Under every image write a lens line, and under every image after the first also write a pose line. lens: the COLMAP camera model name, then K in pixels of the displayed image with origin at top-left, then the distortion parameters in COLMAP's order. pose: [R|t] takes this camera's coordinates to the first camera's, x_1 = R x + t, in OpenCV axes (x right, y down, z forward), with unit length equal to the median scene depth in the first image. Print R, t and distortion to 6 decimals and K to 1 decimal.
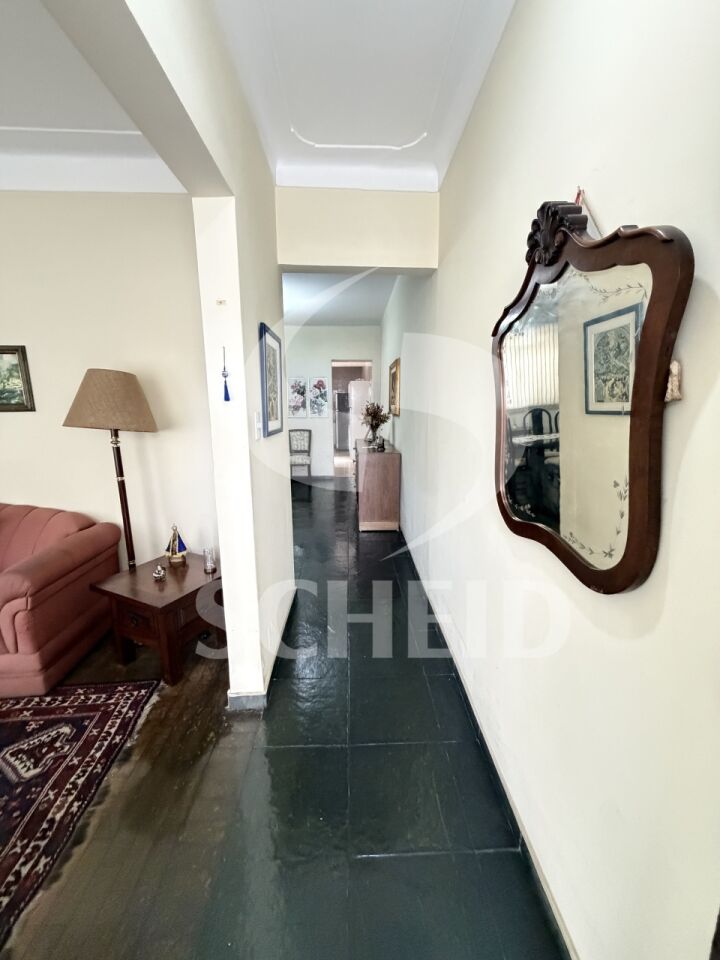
lens RADIAL K [[391.3, 0, 360.9], [0, 391.3, 484.8], [0, 0, 1]] dist [-0.003485, 0.002041]
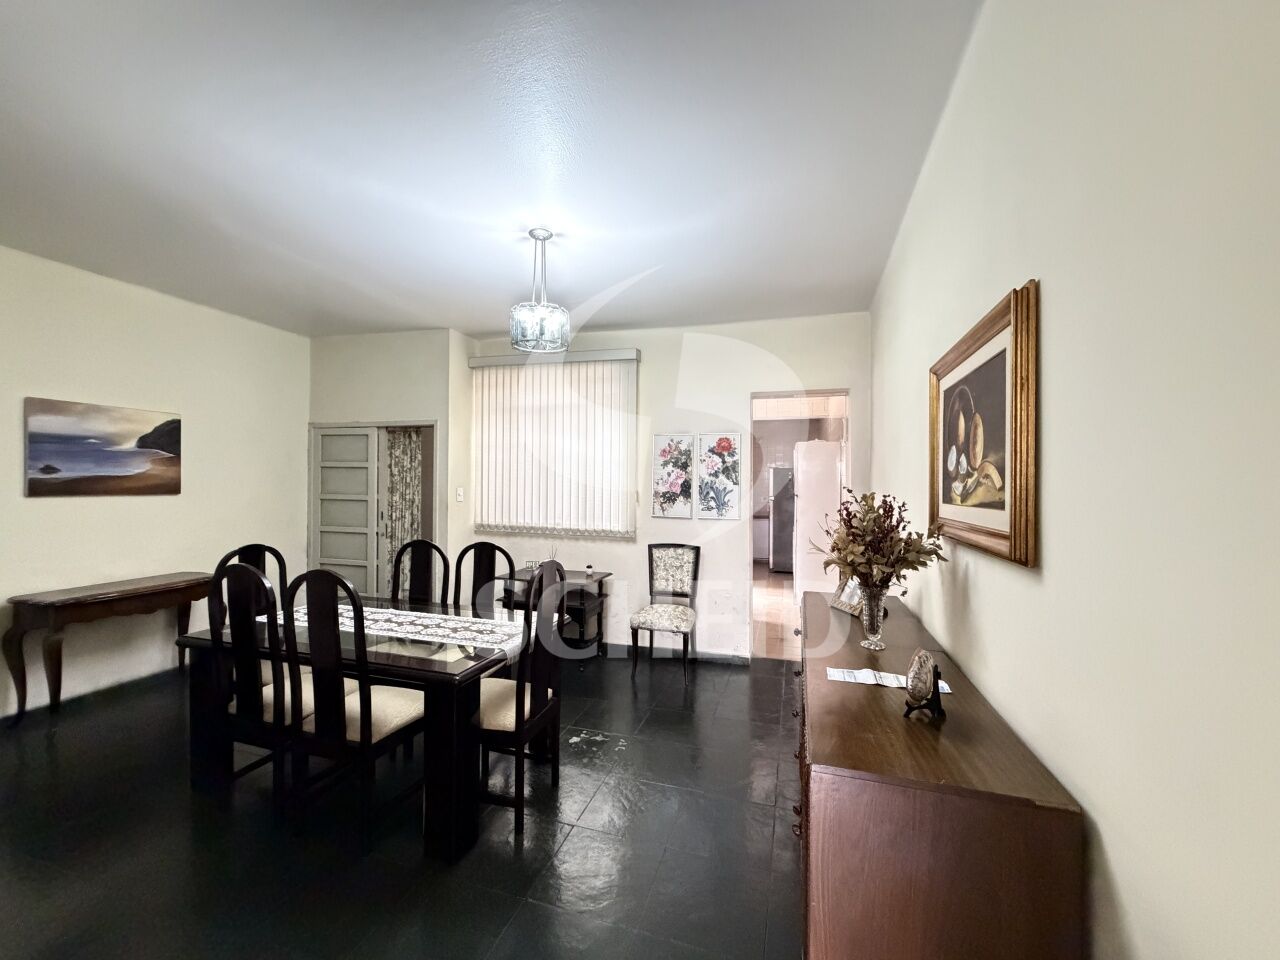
lens RADIAL K [[521.7, 0, 637.6], [0, 521.7, 479.9], [0, 0, 1]] dist [-0.003485, 0.002041]
pose [[0.945813, 0.010781, -0.324533, -0.003261], [-0.077982, 0.977741, -0.194788, -0.093837], [0.315209, 0.209540, 0.925600, 0.417551]]
